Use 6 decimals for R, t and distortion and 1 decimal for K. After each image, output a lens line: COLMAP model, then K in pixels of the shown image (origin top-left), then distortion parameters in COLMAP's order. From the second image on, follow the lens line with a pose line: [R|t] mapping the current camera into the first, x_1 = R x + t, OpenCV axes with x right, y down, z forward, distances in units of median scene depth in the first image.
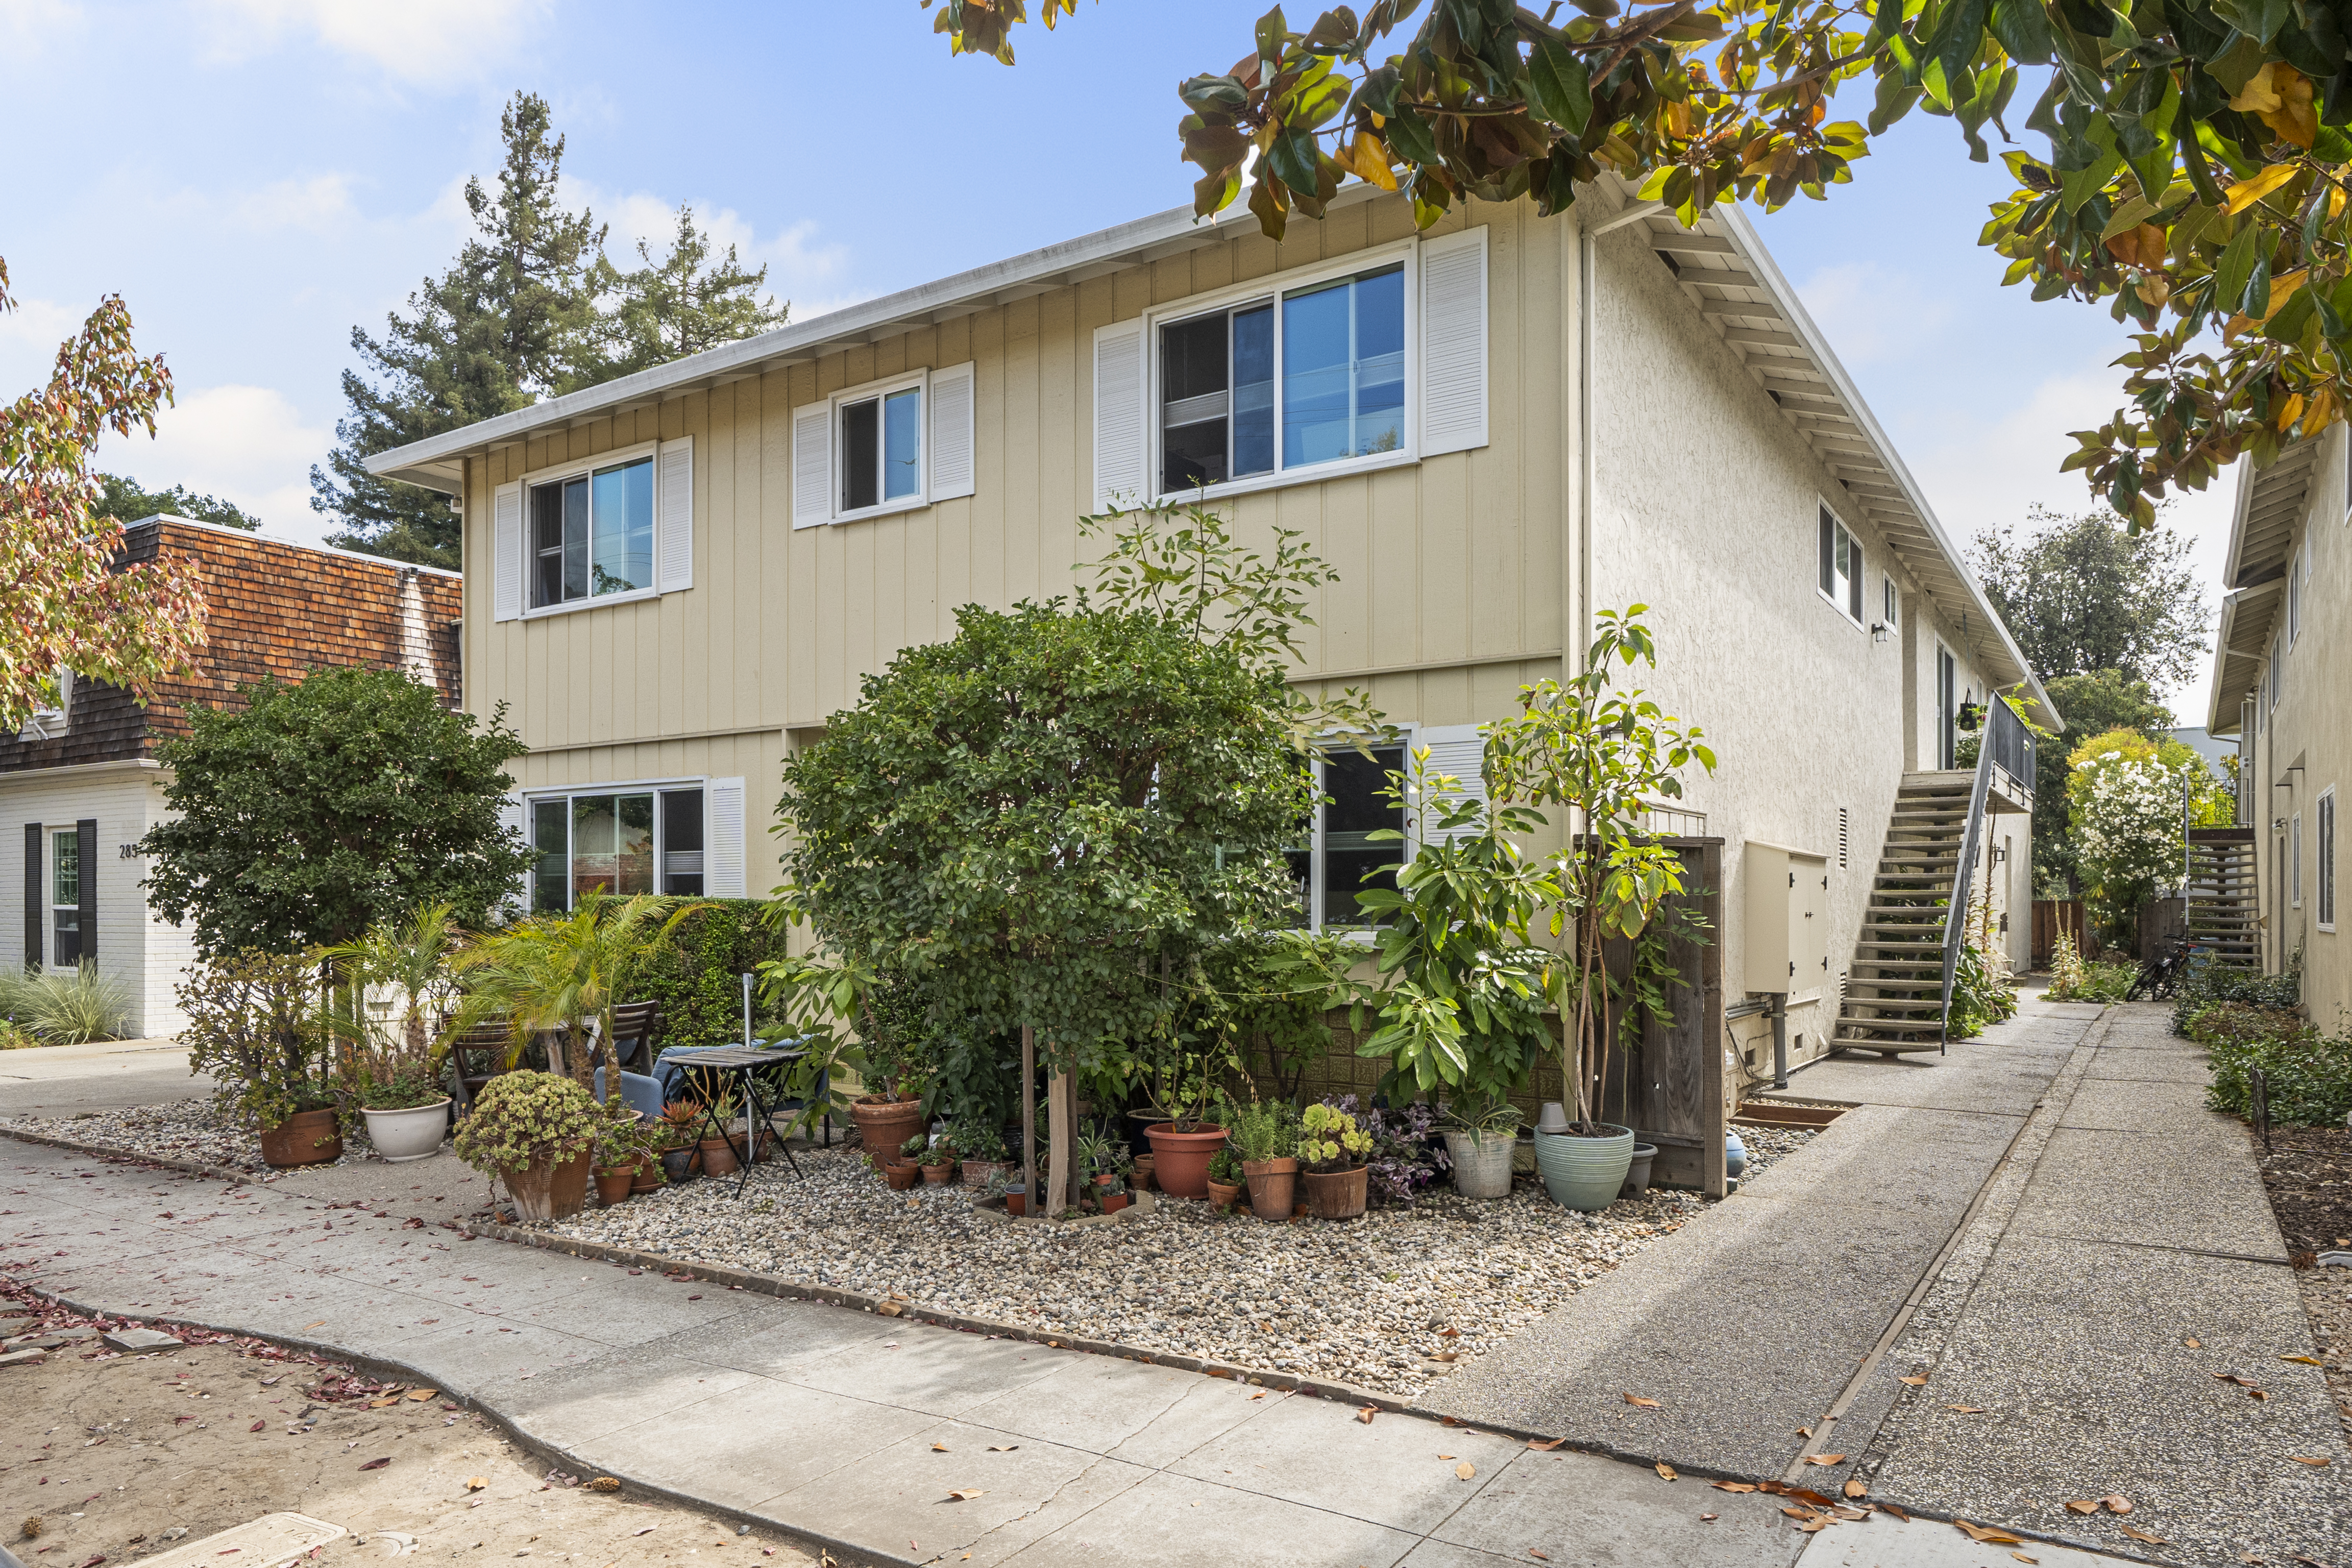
lens RADIAL K [[1553.0, 0, 1171.5], [0, 1553.0, 904.0], [0, 0, 1]] dist [-0.007225, -0.000151]
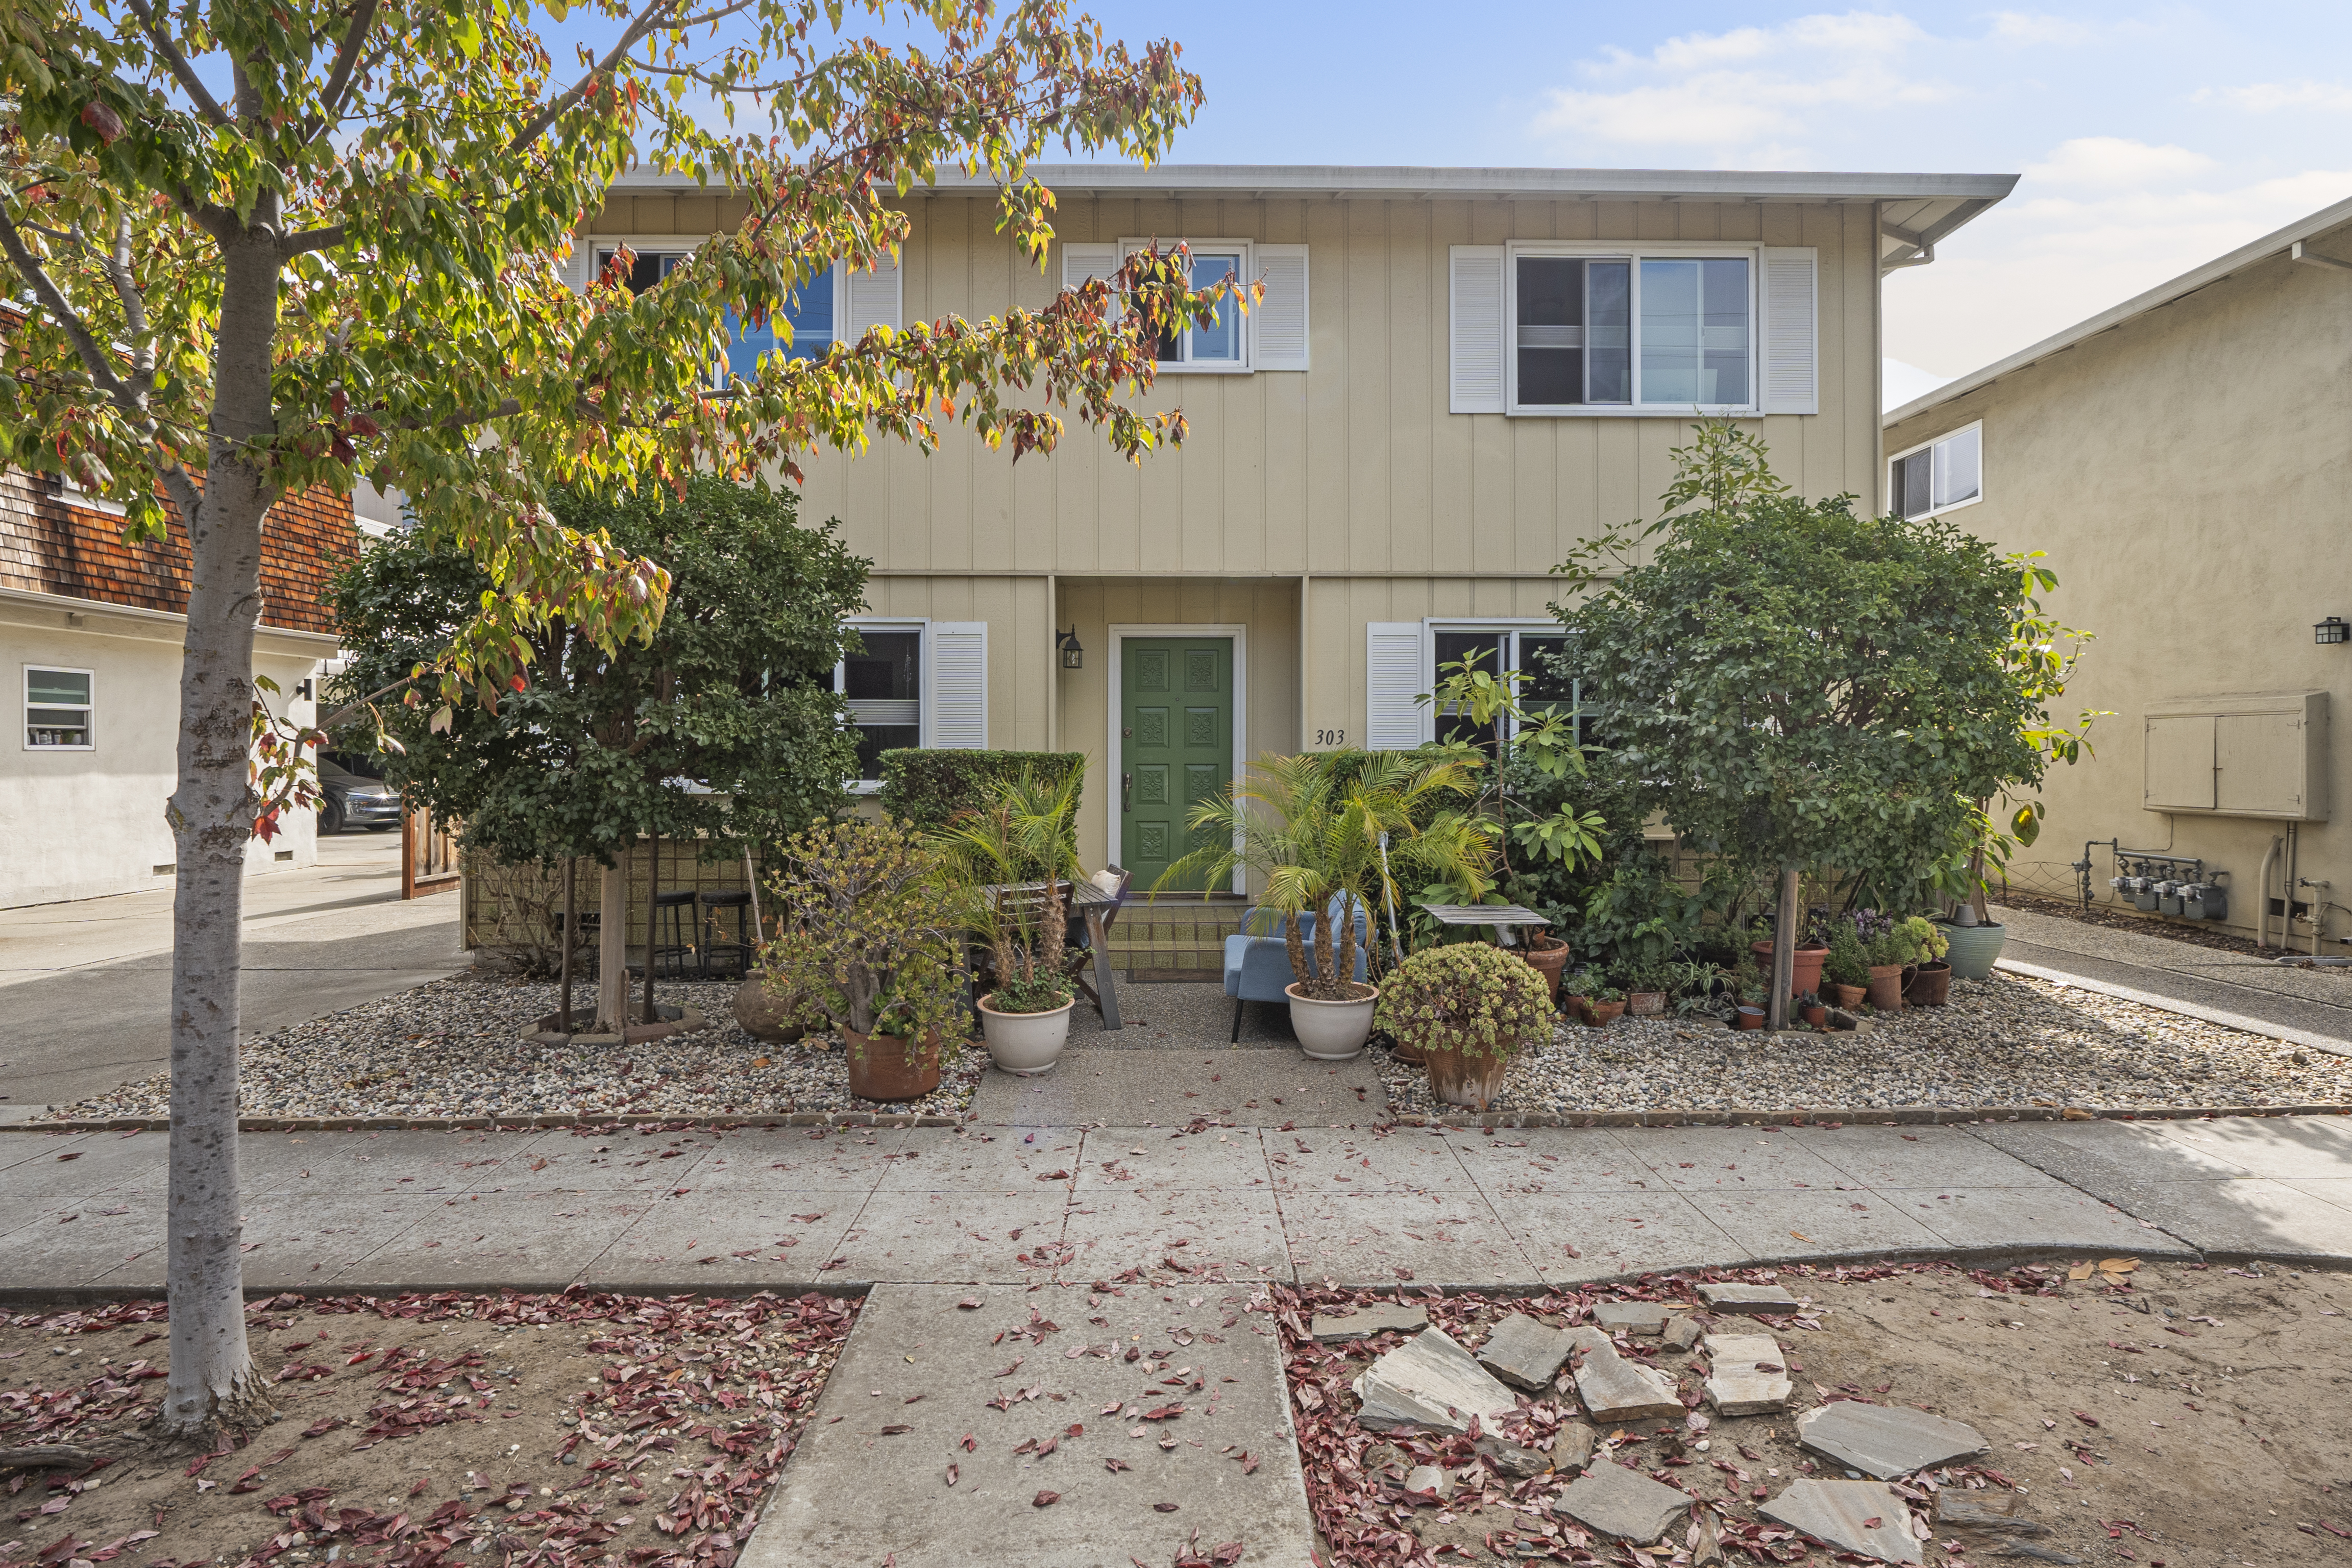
lens RADIAL K [[1211.7, 0, 1176.0], [0, 1211.7, 784.0], [0, 0, 1]] dist [0.002421, 0.000102]
pose [[0.815909, 0.002832, 0.578173, -0.736211], [0.000029, 0.999988, -0.004939, 0.023333], [-0.578180, 0.004047, 0.815899, 0.411510]]
